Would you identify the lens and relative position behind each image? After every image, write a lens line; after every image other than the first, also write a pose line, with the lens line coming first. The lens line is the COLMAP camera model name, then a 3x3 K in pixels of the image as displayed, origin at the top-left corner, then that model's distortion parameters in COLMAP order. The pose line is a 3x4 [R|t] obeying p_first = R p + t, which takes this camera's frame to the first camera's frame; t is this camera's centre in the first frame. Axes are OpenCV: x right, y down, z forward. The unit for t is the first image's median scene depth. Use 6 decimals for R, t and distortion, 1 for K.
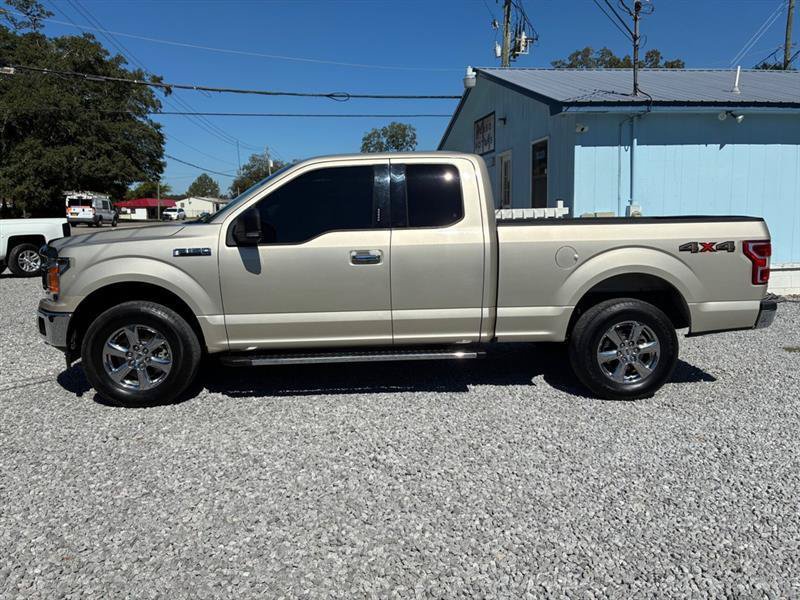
lens RADIAL K [[599.0, 0, 397.1], [0, 599.0, 300.2], [0, 0, 1]] dist [0.053751, -0.064686]
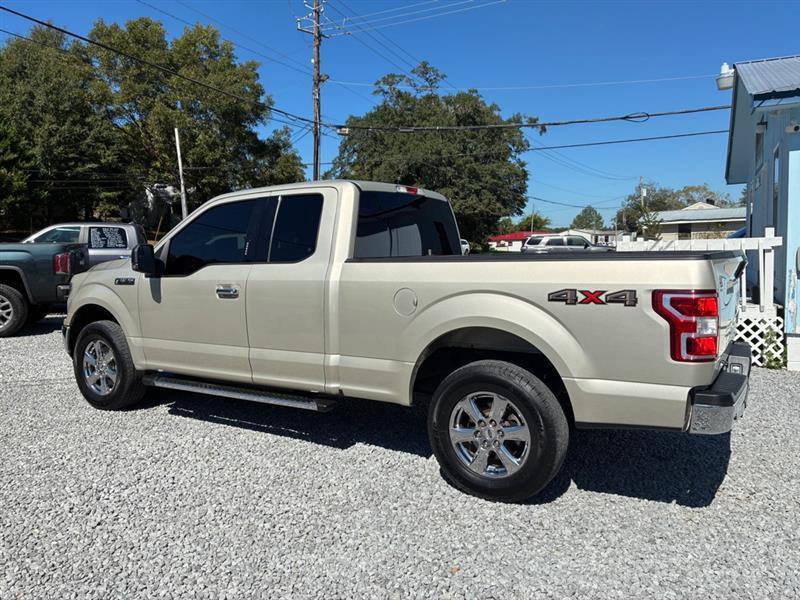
lens RADIAL K [[604.8, 0, 405.4], [0, 604.8, 302.9], [0, 0, 1]] dist [0.022936, -0.011310]
pose [[0.824480, 0.049871, -0.563689, 0.718839], [-0.077090, 0.996721, -0.024574, -0.048381], [0.560615, 0.063716, 0.825622, 0.322867]]
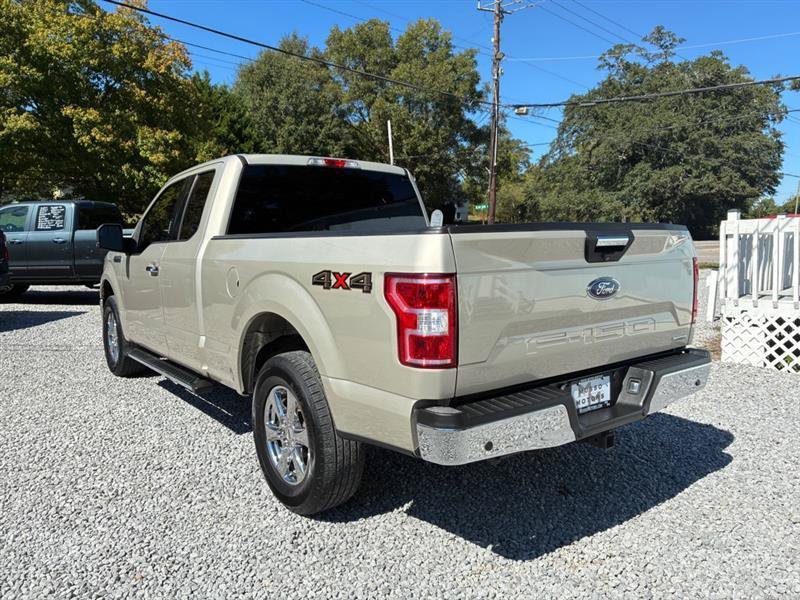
lens RADIAL K [[604.8, 0, 405.4], [0, 604.8, 302.9], [0, 0, 1]] dist [0.022936, -0.011310]
pose [[0.560675, 0.091600, -0.822954, 0.996551], [-0.112787, 0.993048, 0.033691, -0.091931], [0.820319, 0.073929, 0.567108, 0.732064]]
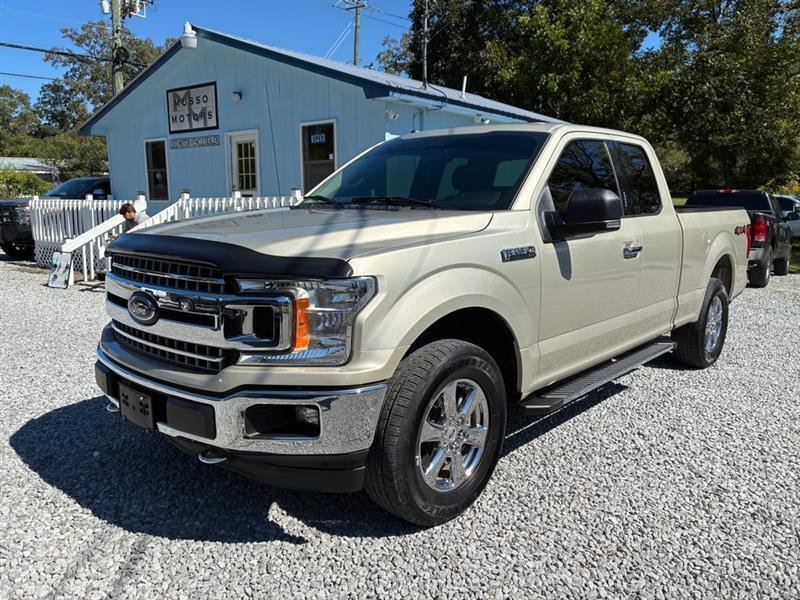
lens RADIAL K [[604.8, 0, 405.4], [0, 604.8, 302.9], [0, 0, 1]] dist [0.022936, -0.011310]
pose [[0.718857, -0.102669, 0.687535, -0.831022], [0.088893, 0.994490, 0.055564, -0.069397], [-0.689451, 0.021174, 0.724022, 0.575521]]
